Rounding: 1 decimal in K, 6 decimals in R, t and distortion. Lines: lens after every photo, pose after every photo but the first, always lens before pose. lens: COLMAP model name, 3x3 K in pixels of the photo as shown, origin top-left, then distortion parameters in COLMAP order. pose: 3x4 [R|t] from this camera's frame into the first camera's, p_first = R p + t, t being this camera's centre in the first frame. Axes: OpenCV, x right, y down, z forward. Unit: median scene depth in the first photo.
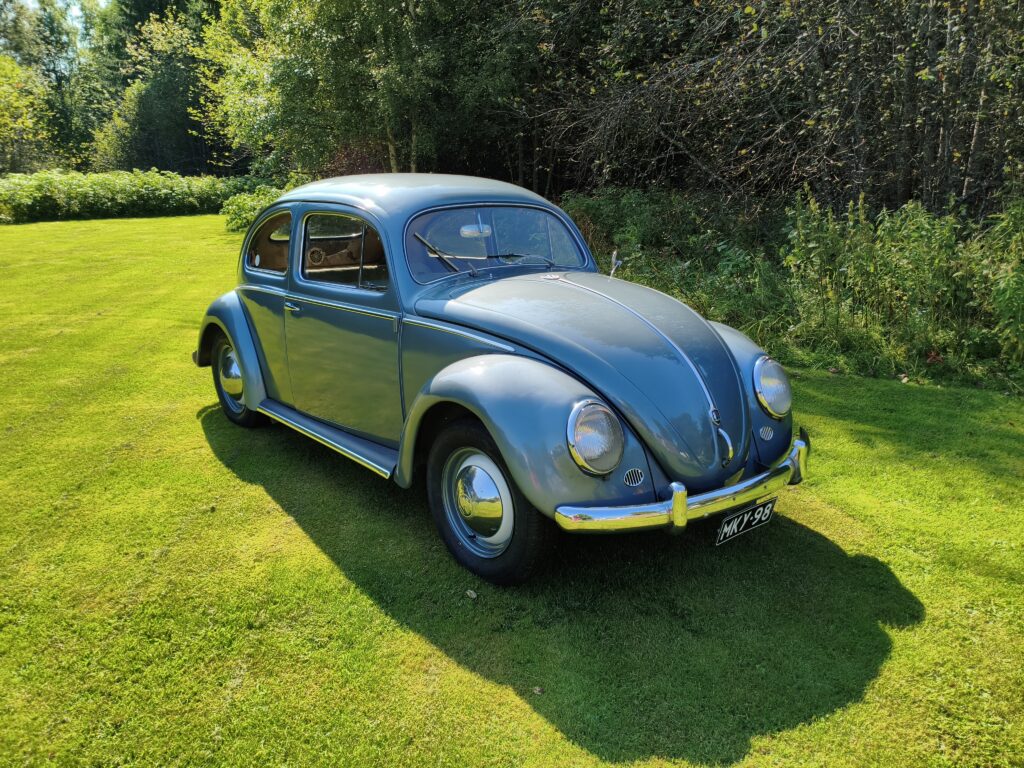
lens RADIAL K [[851.2, 0, 512.0], [0, 851.2, 384.0], [0, 0, 1]] dist [-0.037539, 0.005506]
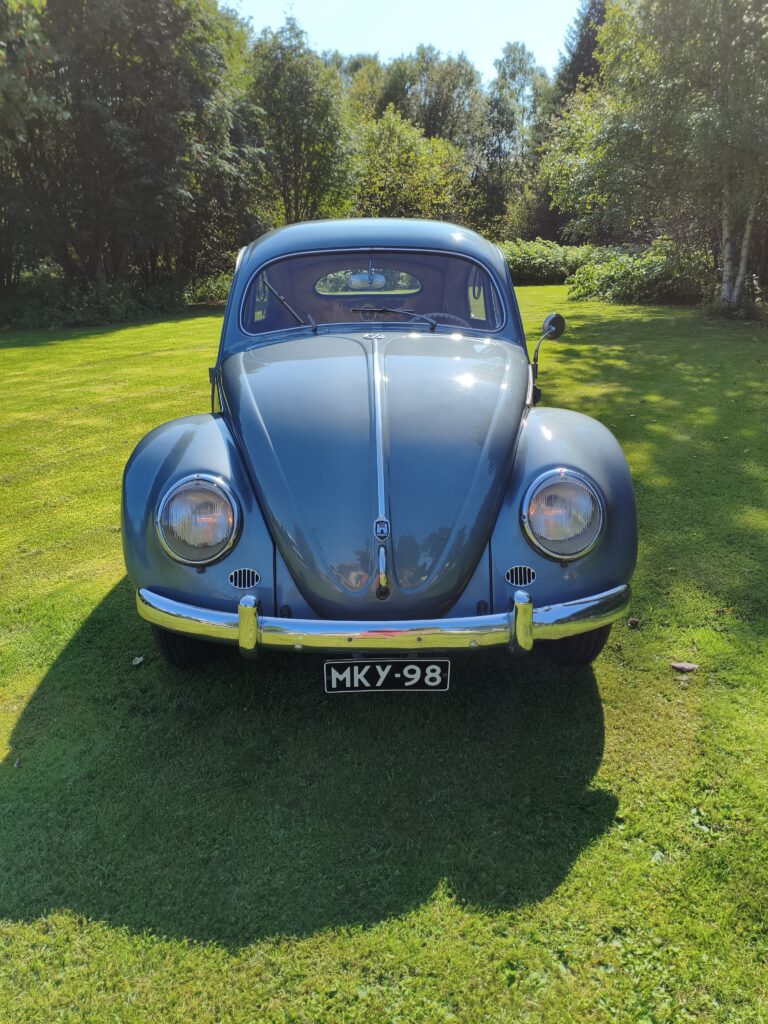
lens RADIAL K [[851.2, 0, 384.0], [0, 851.2, 512.0], [0, 0, 1]] dist [-0.037539, 0.005506]
pose [[0.781062, 0.167454, -0.601583, 0.110450], [-0.131930, 0.985879, 0.103135, -0.008097], [0.610358, -0.001188, 0.792125, 0.067964]]
